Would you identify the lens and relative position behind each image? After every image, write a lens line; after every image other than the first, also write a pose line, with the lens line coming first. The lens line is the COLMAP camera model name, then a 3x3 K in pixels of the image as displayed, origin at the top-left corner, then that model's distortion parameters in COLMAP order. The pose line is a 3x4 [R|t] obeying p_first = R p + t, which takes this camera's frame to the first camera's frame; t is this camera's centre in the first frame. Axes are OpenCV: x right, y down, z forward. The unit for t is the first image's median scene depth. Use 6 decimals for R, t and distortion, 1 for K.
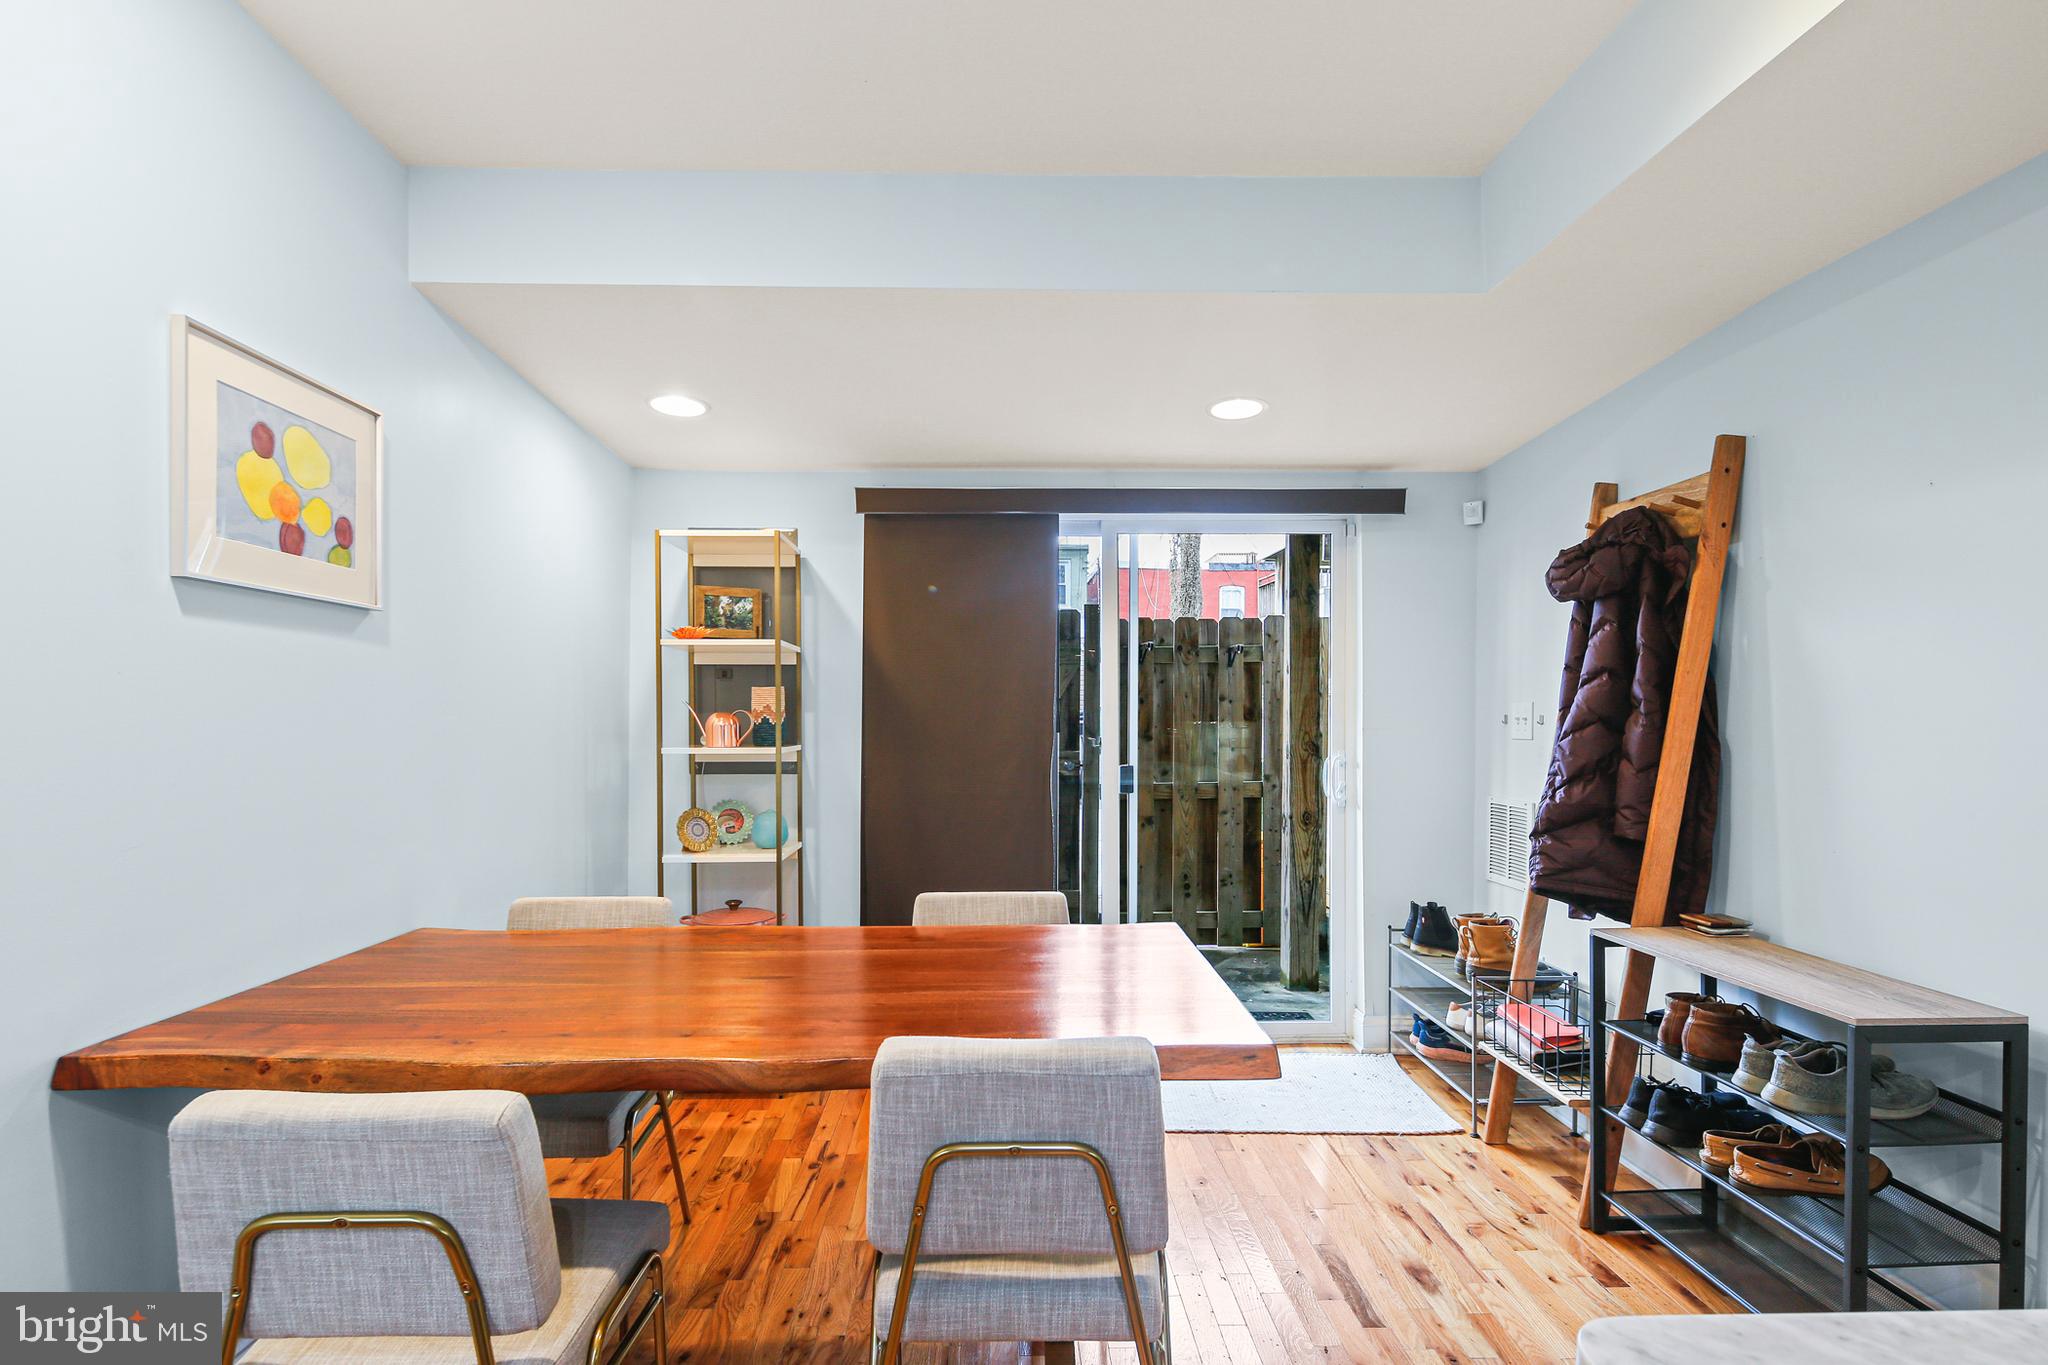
lens RADIAL K [[1016.3, 0, 1018.4], [0, 1016.3, 699.1], [0, 0, 1]] dist [0.004552, 0.000692]
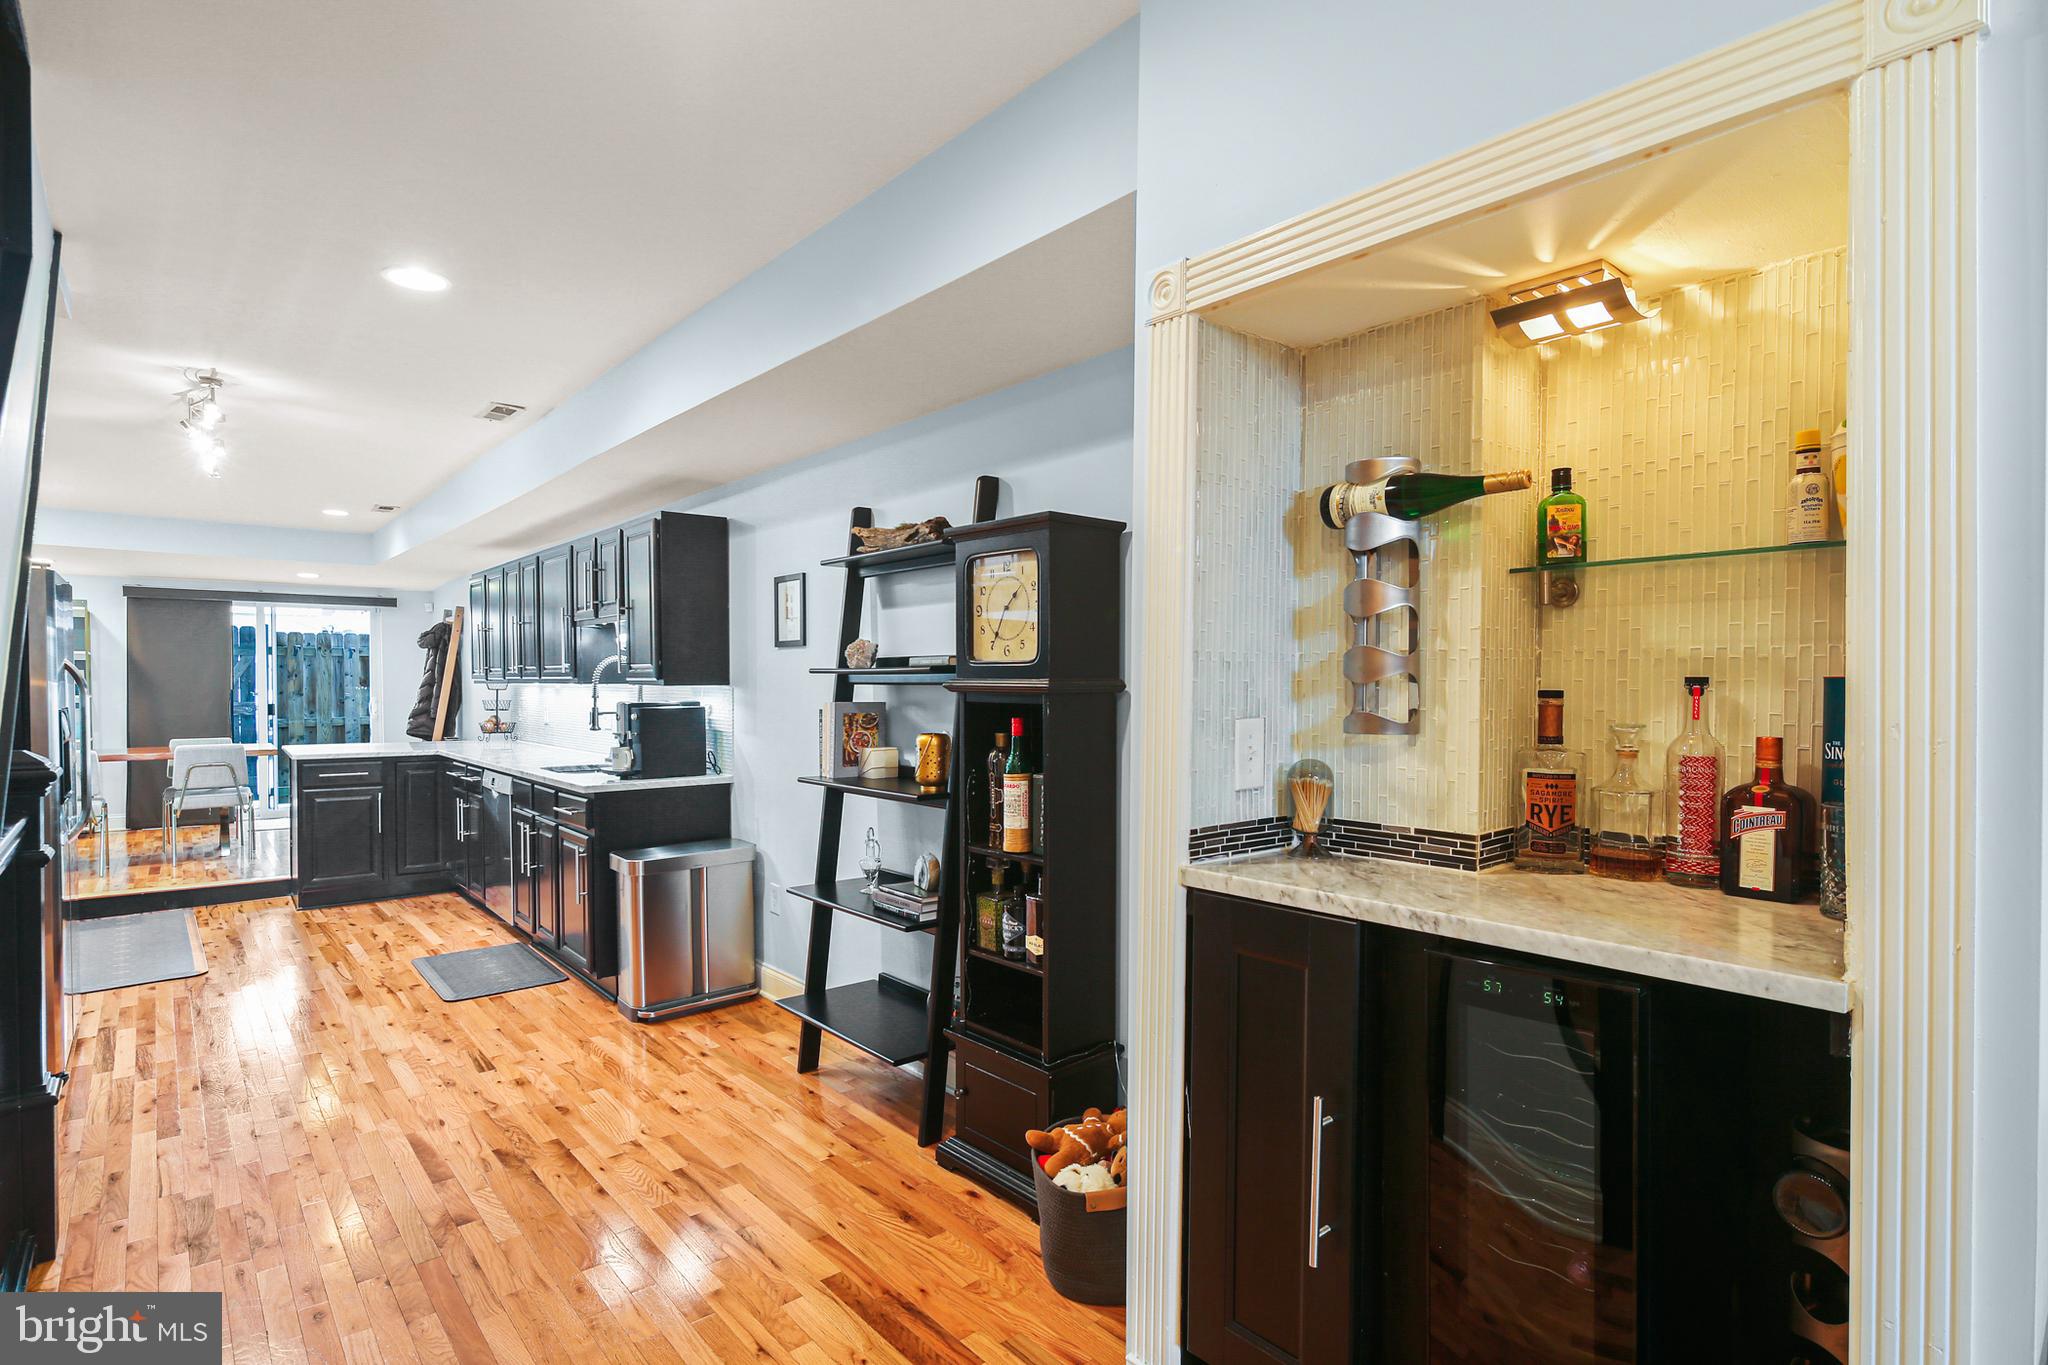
lens RADIAL K [[1016.3, 0, 1025.0], [0, 1016.3, 702.4], [0, 0, 1]] dist [0.004552, 0.000692]
pose [[0.785057, -0.013124, 0.619285, 0.014851], [-0.008451, 0.999456, 0.031894, -0.030852], [-0.619366, -0.030272, 0.784518, -2.112432]]
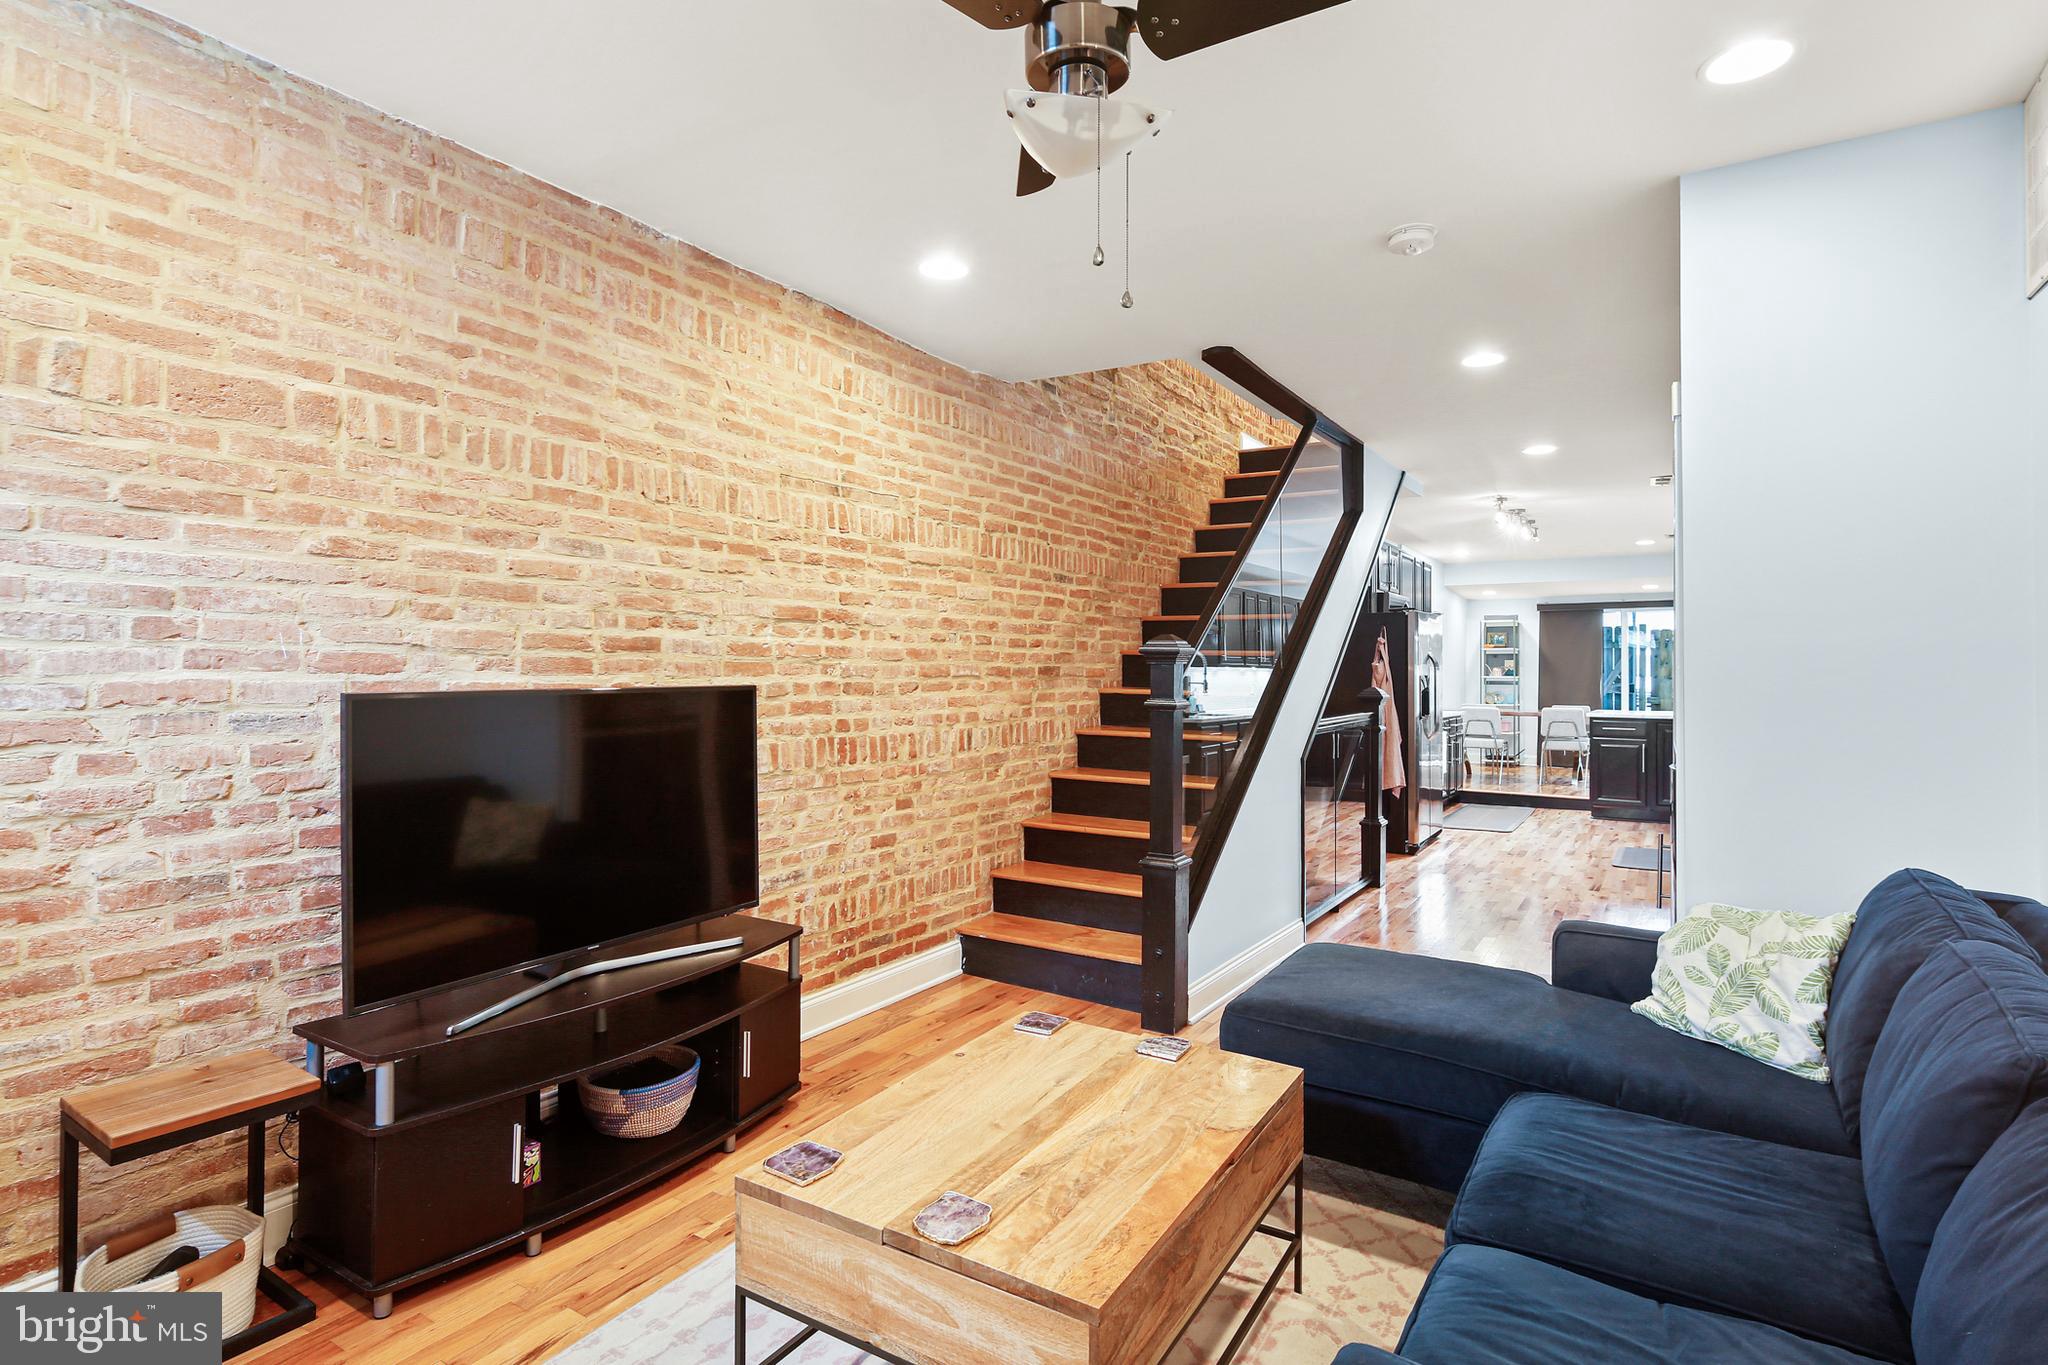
lens RADIAL K [[1016.3, 0, 1022.2], [0, 1016.3, 677.5], [0, 0, 1]] dist [0.004552, 0.000692]
pose [[0.818567, 0.002594, -0.574406, 0.407586], [0.008732, 0.999818, 0.016958, -0.026457], [0.574345, -0.018897, 0.818395, -2.922565]]
